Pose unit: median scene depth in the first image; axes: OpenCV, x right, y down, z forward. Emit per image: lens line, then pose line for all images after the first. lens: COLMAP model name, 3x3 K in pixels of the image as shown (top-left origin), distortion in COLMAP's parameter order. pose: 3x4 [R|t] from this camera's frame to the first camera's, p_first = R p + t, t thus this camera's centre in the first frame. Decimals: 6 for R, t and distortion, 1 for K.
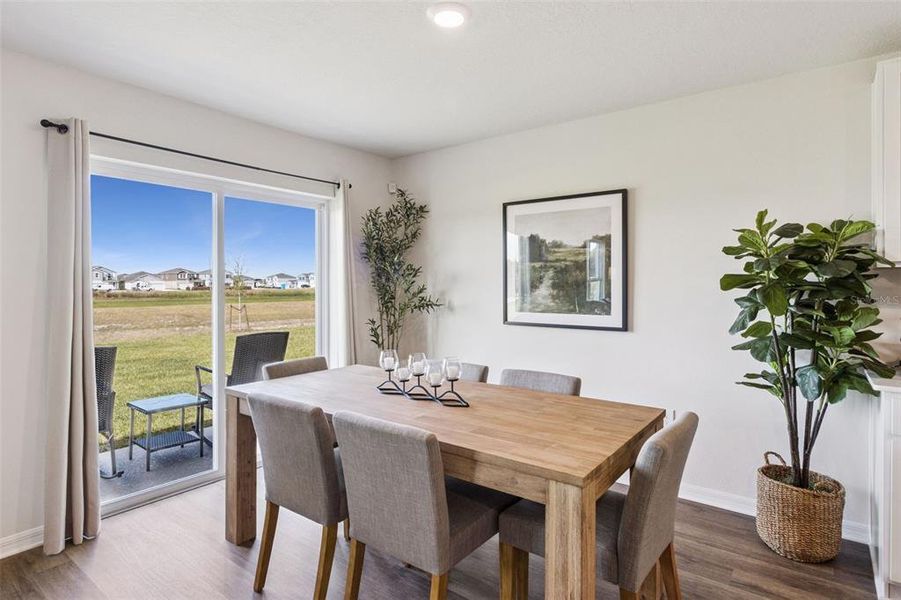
lens RADIAL K [[486.3, 0, 454.2], [0, 486.3, 287.8], [0, 0, 1]] dist [0.000373, 0.000374]
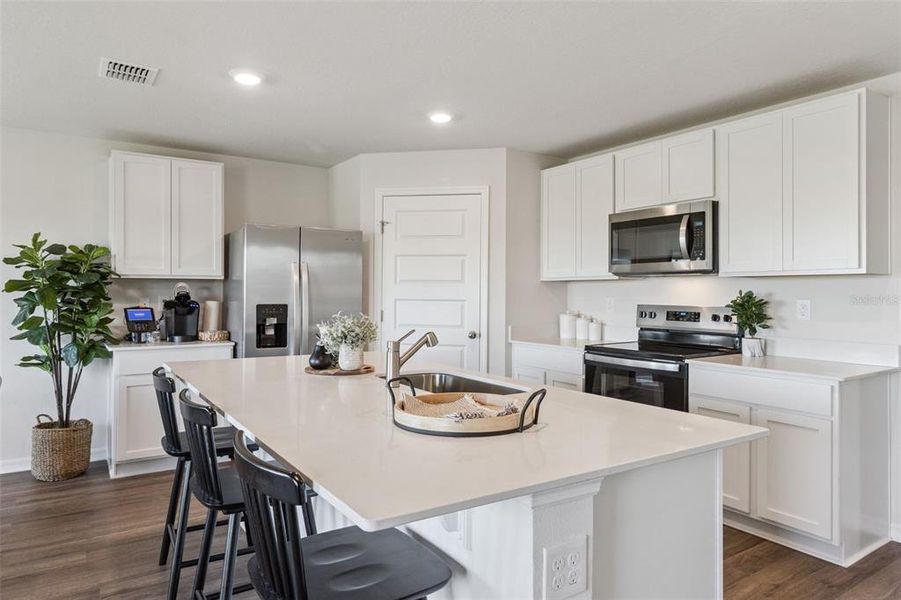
lens RADIAL K [[572.8, 0, 450.2], [0, 572.8, 287.1], [0, 0, 1]] dist [-0.003068, -0.000509]
pose [[0.327901, 0.011314, 0.944644, -0.437443], [0.004549, 0.999898, -0.013554, 0.015701], [-0.944701, 0.008741, 0.327816, -0.538794]]
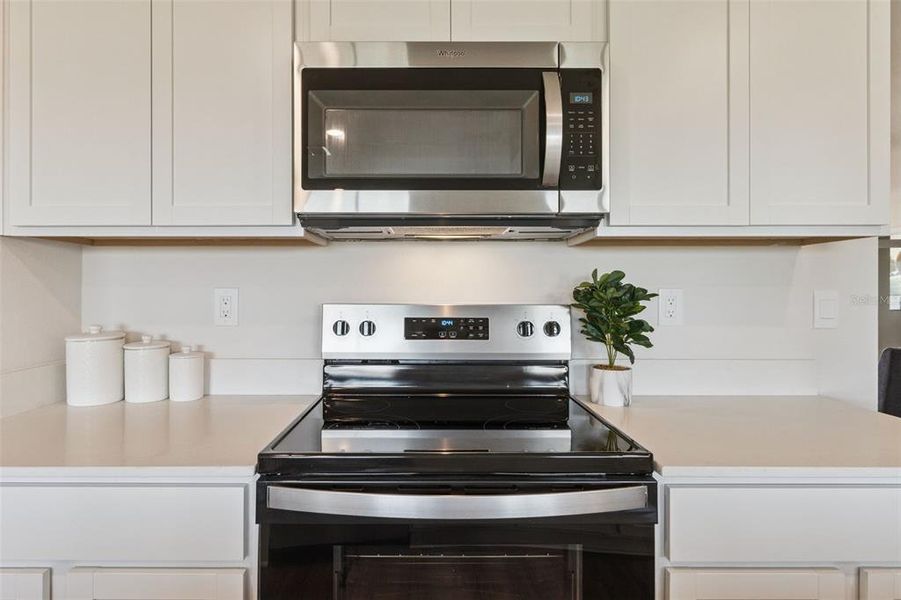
lens RADIAL K [[486.3, 0, 454.2], [0, 486.3, 287.8], [0, 0, 1]] dist [0.000373, 0.000374]
pose [[-0.632885, 0.008956, 0.774194, 0.695991], [0.004929, 0.999959, -0.007539, 0.031199], [-0.774230, -0.000955, -0.632903, -0.275748]]
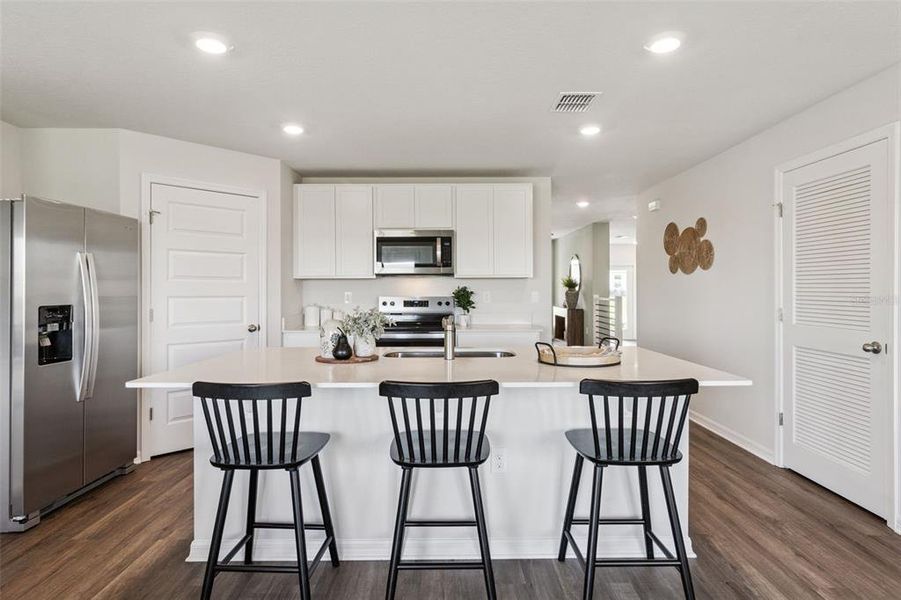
lens RADIAL K [[486.3, 0, 454.2], [0, 486.3, 287.8], [0, 0, 1]] dist [0.000373, 0.000374]
pose [[-0.608053, 0.003559, 0.793889, -0.429750], [0.011120, 0.999930, 0.004034, 0.007157], [-0.793819, 0.011280, -0.608050, 0.391508]]
